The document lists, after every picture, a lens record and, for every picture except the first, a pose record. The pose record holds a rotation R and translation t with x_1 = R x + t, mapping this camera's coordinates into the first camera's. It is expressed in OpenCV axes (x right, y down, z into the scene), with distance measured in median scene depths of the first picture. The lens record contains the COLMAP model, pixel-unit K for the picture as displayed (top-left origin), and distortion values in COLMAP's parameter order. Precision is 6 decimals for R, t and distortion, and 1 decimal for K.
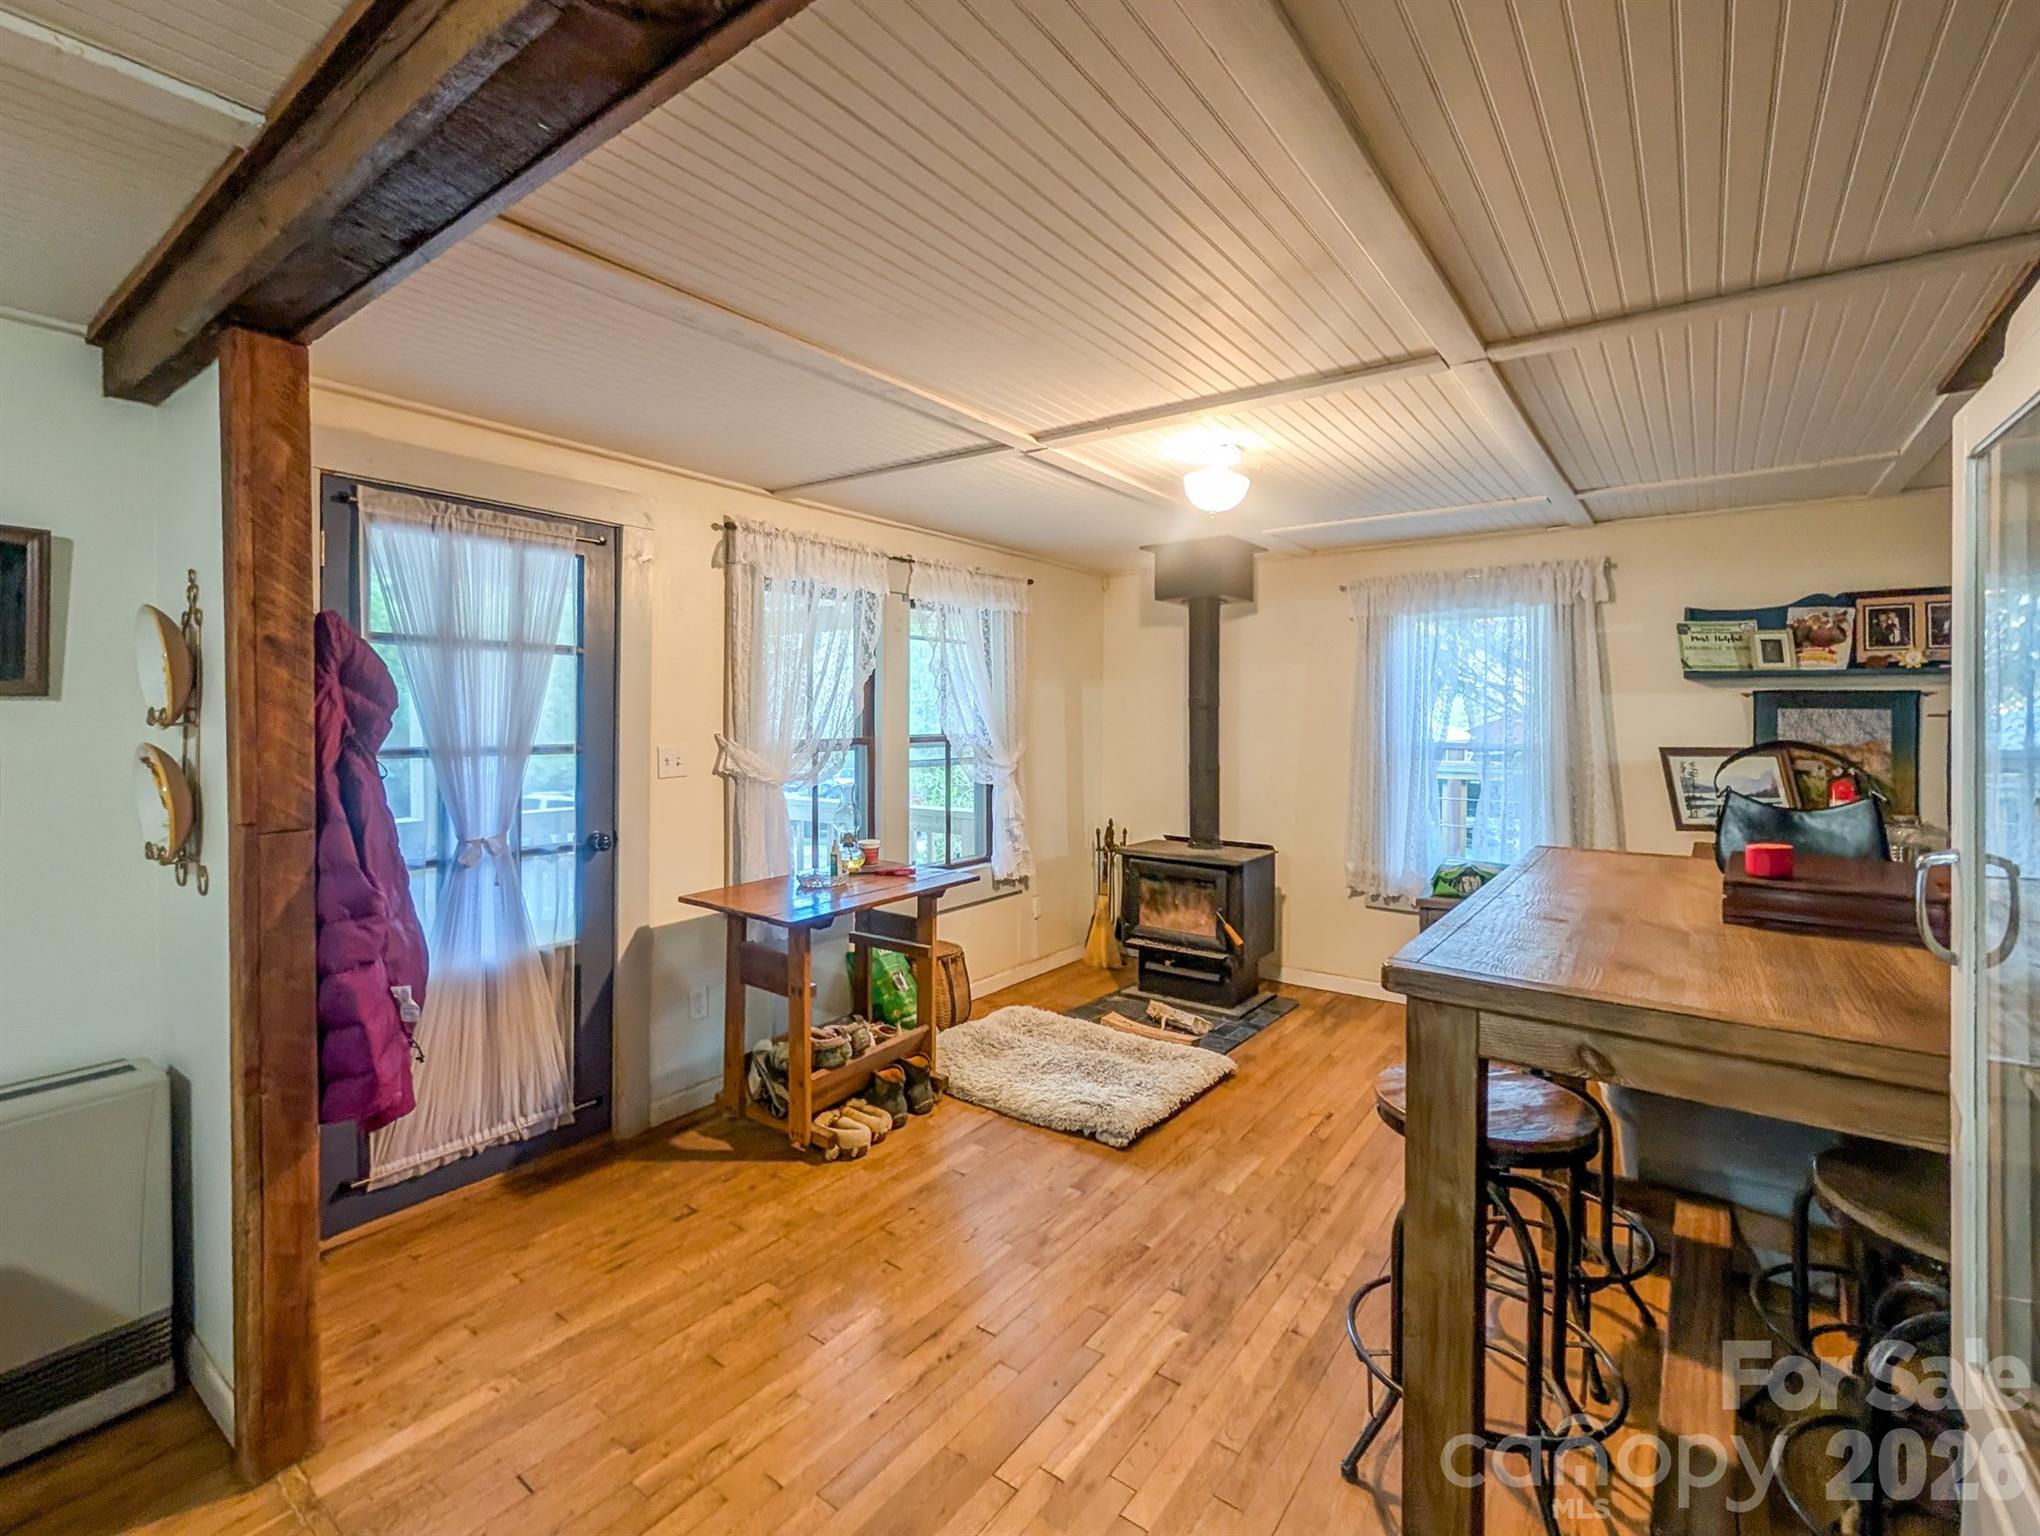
lens RADIAL K [[914.4, 0, 1001.8], [0, 914.4, 721.7], [0, 0, 1]] dist [-0.001610, -0.000154]
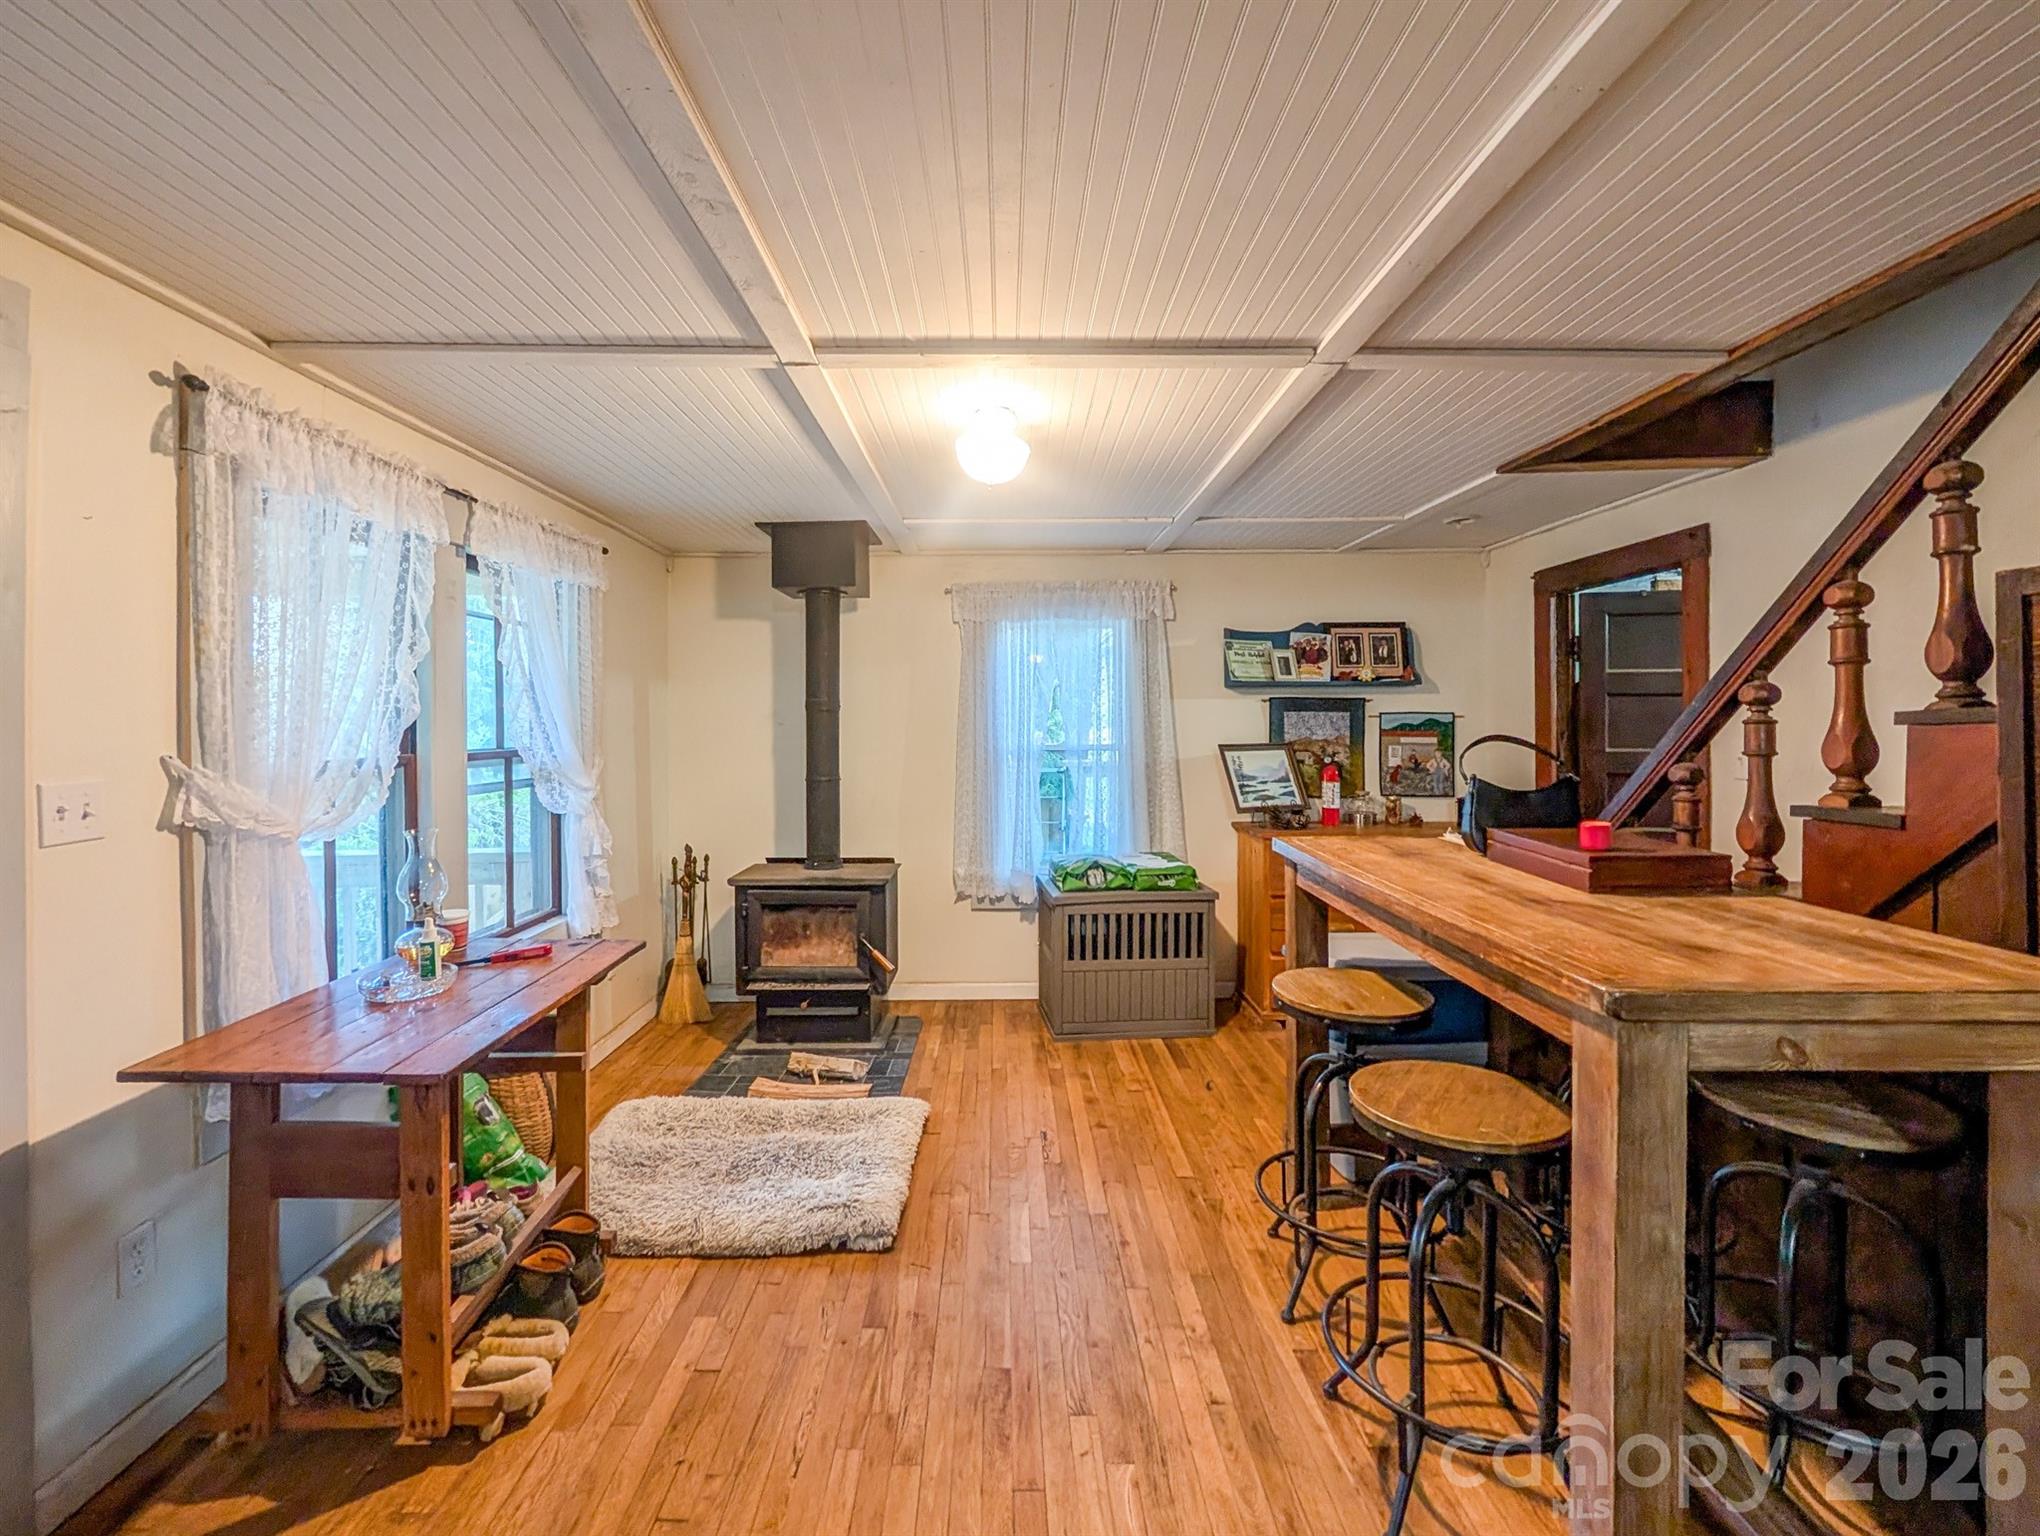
lens RADIAL K [[895.6, 0, 988.9], [0, 895.6, 730.7], [0, 0, 1]] dist [-0.002045, -0.000448]
pose [[0.800014, -0.012320, 0.599854, -0.236607], [0.011322, 0.999921, 0.005436, 0.000617], [-0.599874, 0.002442, 0.800091, 0.270439]]
